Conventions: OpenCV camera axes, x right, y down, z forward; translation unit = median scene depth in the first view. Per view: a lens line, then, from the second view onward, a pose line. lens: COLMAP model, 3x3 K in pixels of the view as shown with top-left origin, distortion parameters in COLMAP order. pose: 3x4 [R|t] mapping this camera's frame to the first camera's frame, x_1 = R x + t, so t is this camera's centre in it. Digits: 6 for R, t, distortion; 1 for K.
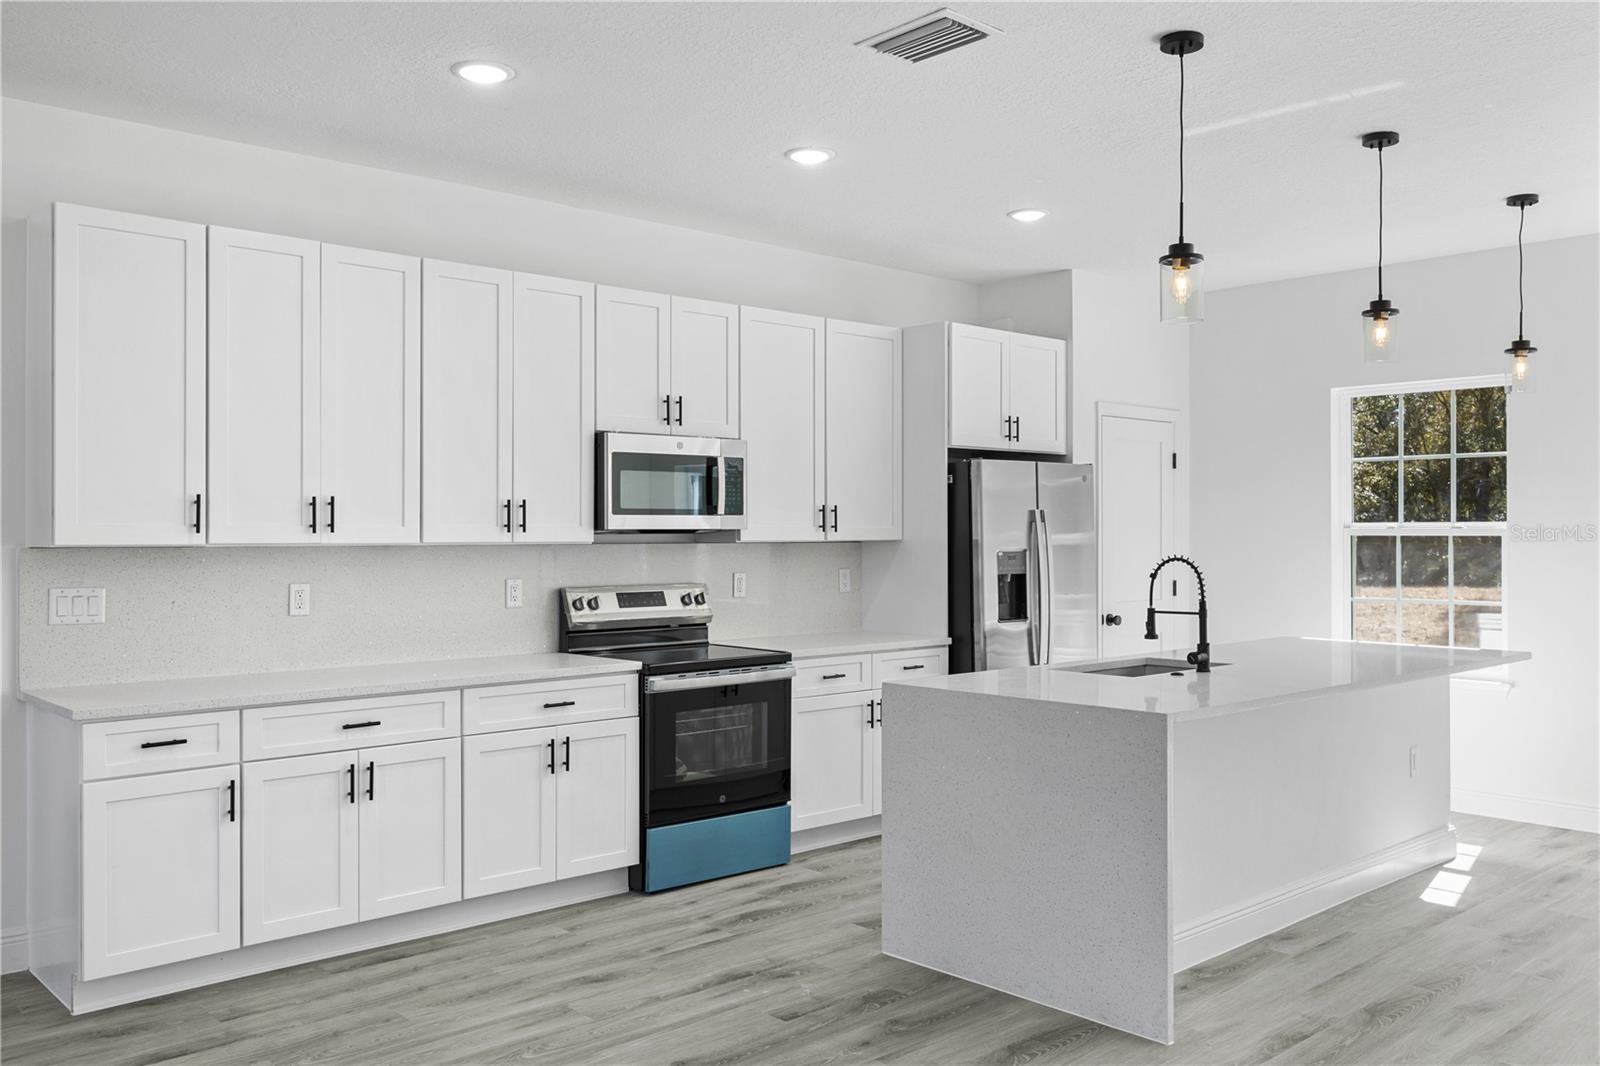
lens RADIAL K [[1320.5, 0, 794.3], [0, 1320.5, 537.8], [0, 0, 1]] dist [0.004759, -0.002711]
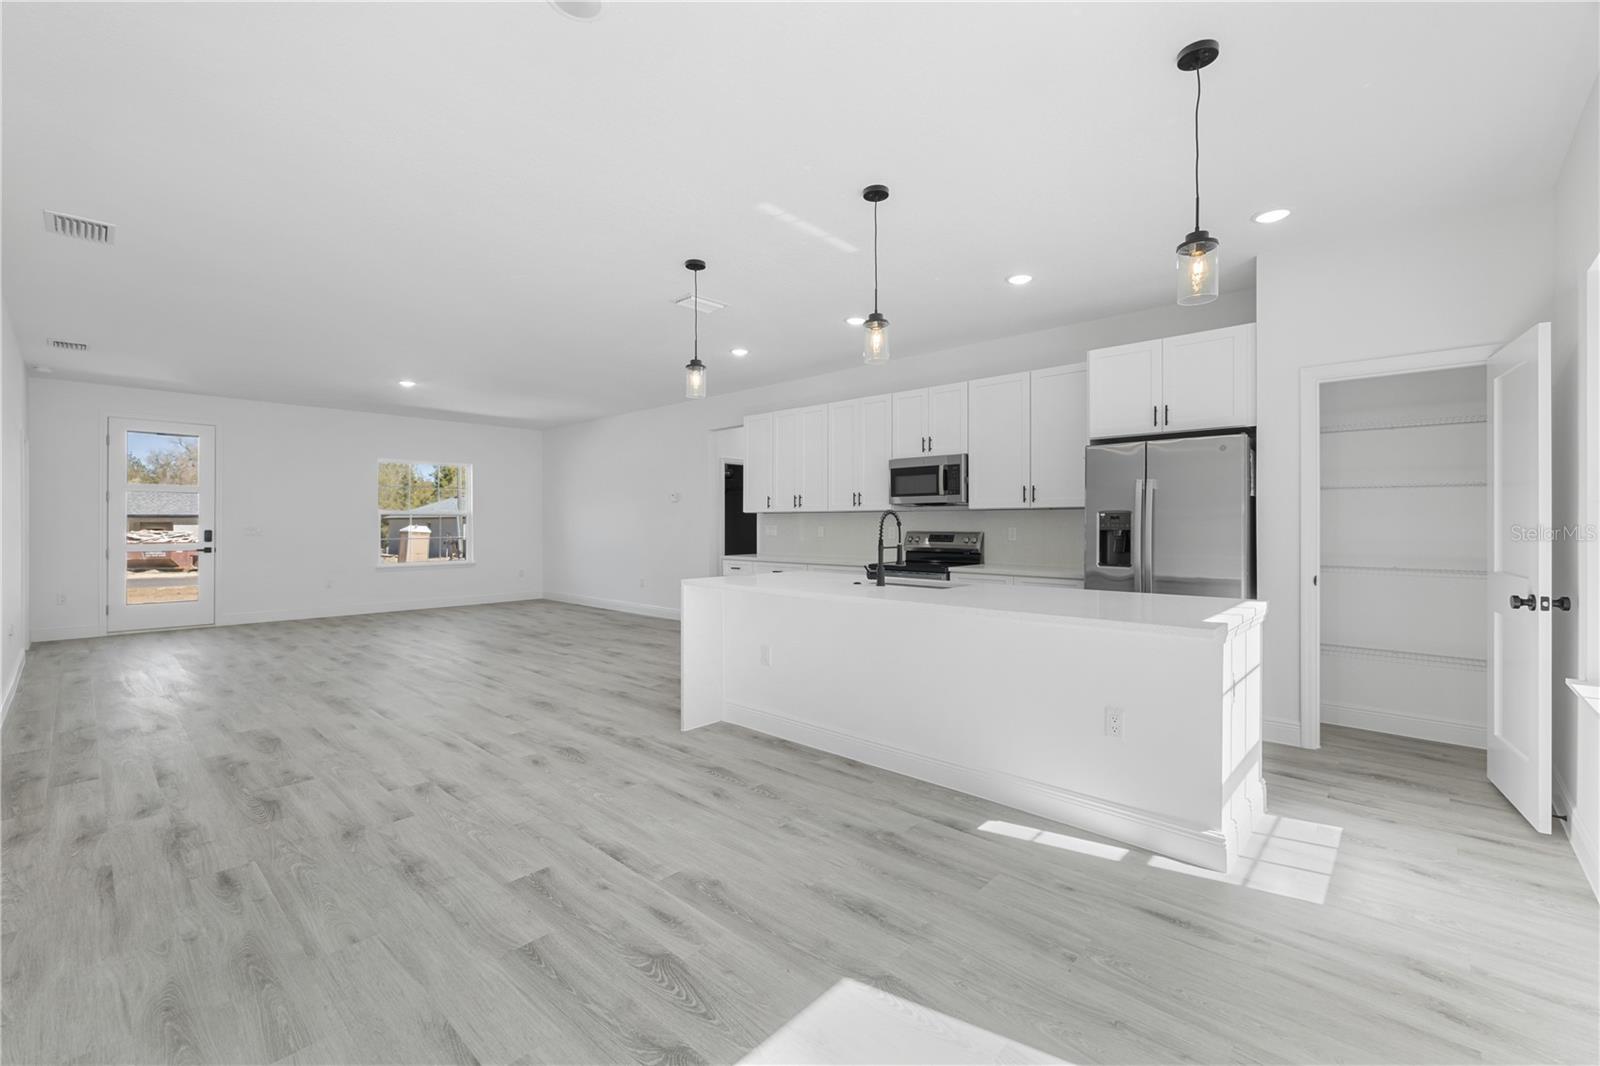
lens RADIAL K [[676.0, 0, 798.0], [0, 676.0, 524.8], [0, 0, 1]] dist [0.000887, -0.000043]
pose [[0.077473, 0.002282, -0.996992, 1.047420], [-0.005634, 0.999982, 0.001851, 0.029314], [0.996979, 0.005474, 0.077484, 0.817530]]
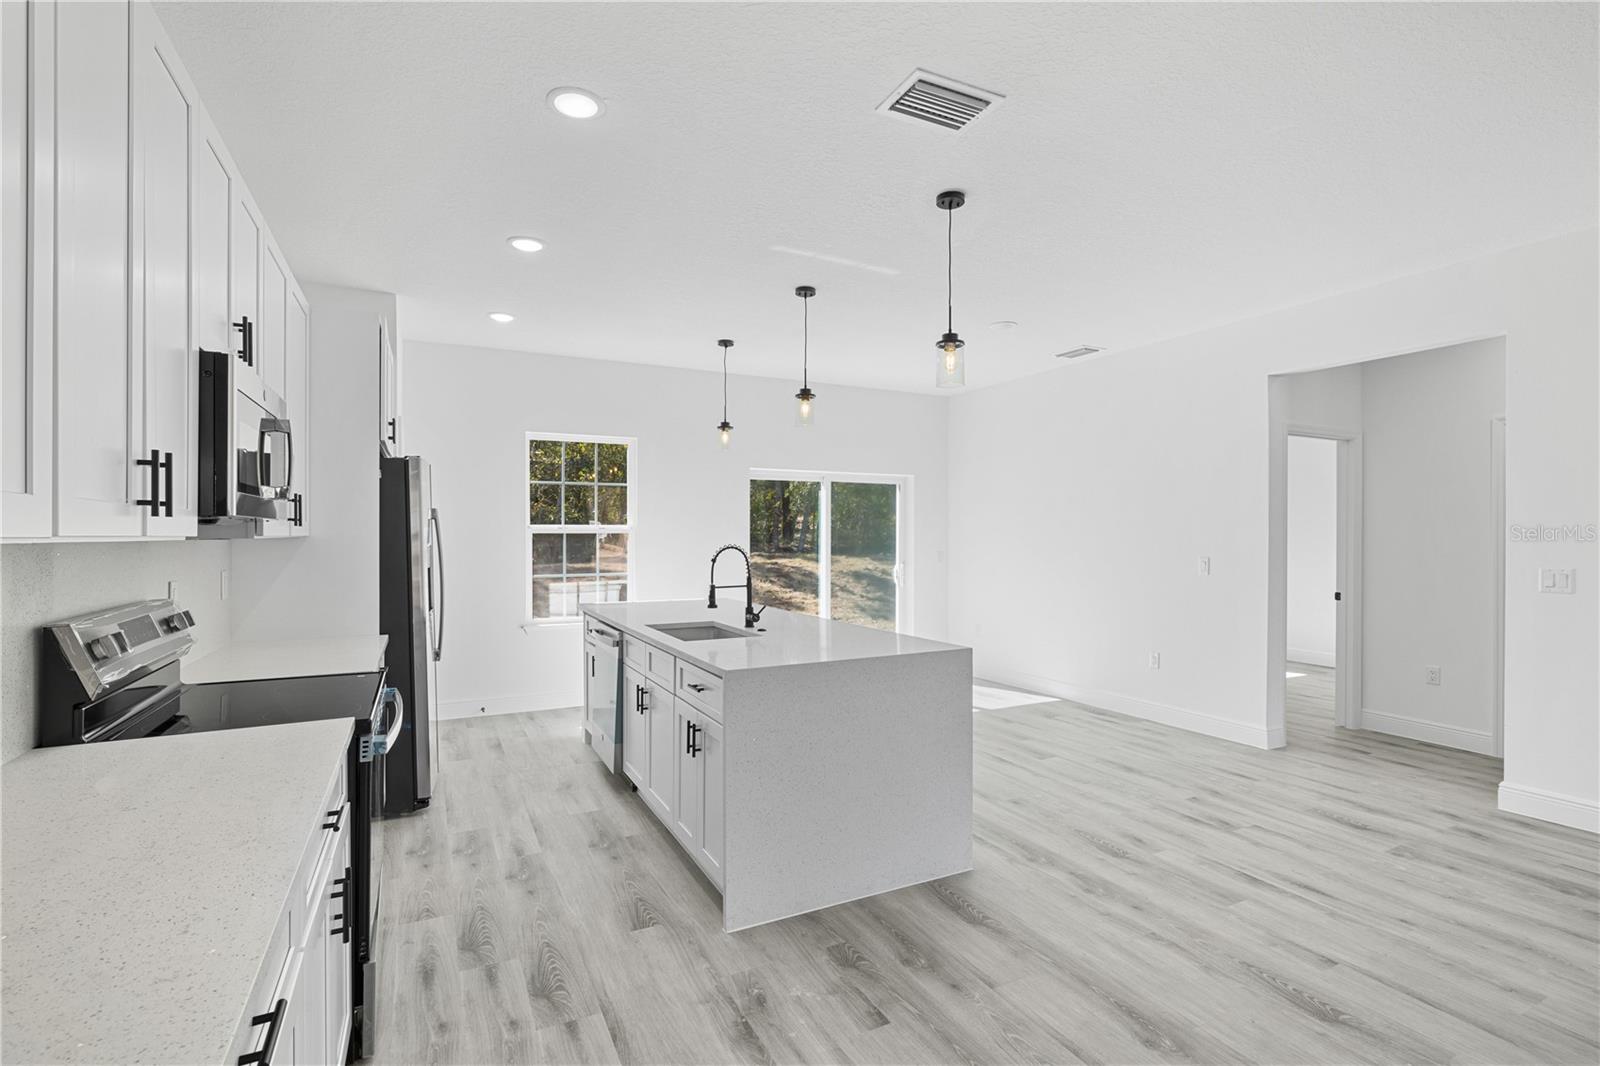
lens RADIAL K [[745.3, 0, 800.9], [0, 745.3, 534.7], [0, 0, 1]] dist [-0.007963, 0.001958]
pose [[0.270330, 0.000165, 0.962768, -0.429321], [0.005692, 0.999982, -0.001769, 0.004481], [-0.962751, 0.005958, 0.270324, 0.708841]]
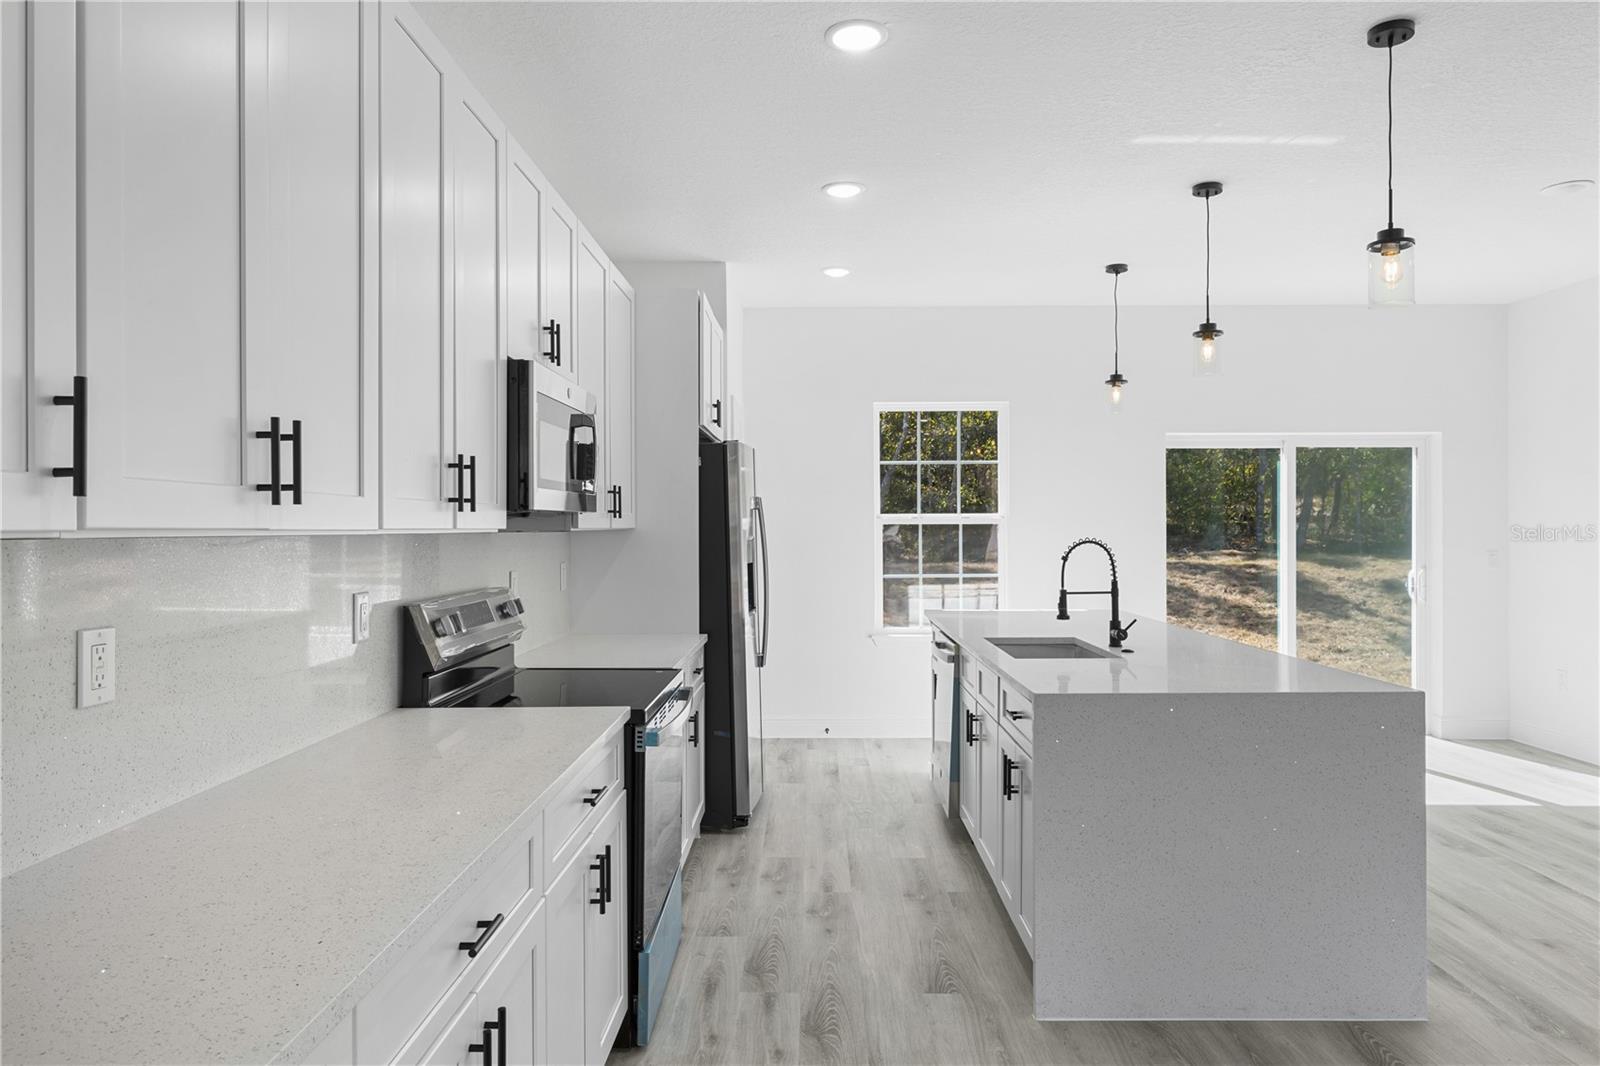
lens RADIAL K [[1003.9, 0, 801.5], [0, 1003.9, 525.3], [0, 0, 1]] dist [-0.007888, 0.003657]
pose [[0.685689, -0.001319, 0.727893, -0.443248], [0.007626, 0.999956, -0.005372, 0.005238], [-0.727854, 0.009235, 0.685670, 0.607570]]
